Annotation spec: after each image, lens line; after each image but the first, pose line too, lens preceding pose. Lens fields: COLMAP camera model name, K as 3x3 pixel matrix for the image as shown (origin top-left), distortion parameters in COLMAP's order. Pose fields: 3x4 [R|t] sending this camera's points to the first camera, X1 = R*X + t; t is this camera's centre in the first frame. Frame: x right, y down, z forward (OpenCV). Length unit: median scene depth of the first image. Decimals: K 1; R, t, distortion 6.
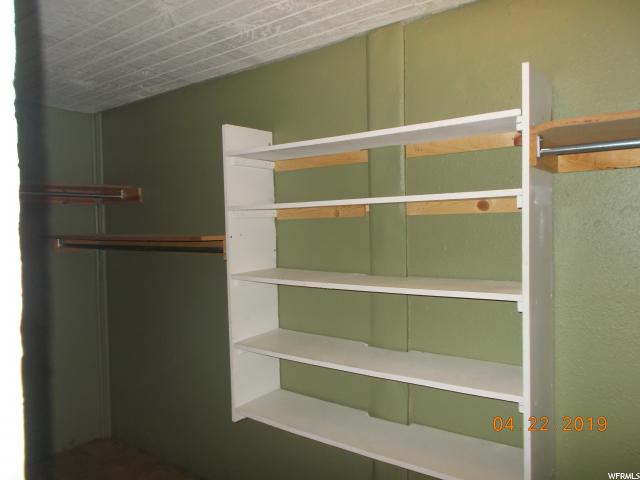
lens RADIAL K [[482.8, 0, 320.5], [0, 482.8, 241.2], [0, 0, 1]] dist [-0.008727, -0.003676]
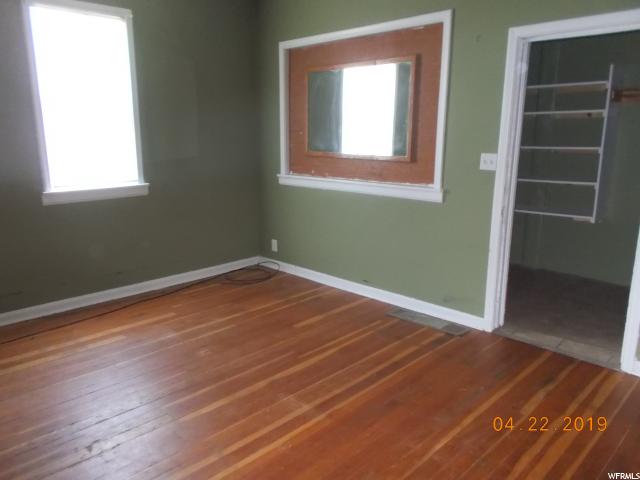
lens RADIAL K [[482.8, 0, 319.7], [0, 482.8, 237.7], [0, 0, 1]] dist [-0.008727, -0.003676]
pose [[0.990770, 0.048259, -0.126673, -0.804050], [-0.025338, 0.983943, 0.176677, 0.165641], [0.133165, -0.171836, 0.976084, -1.996680]]
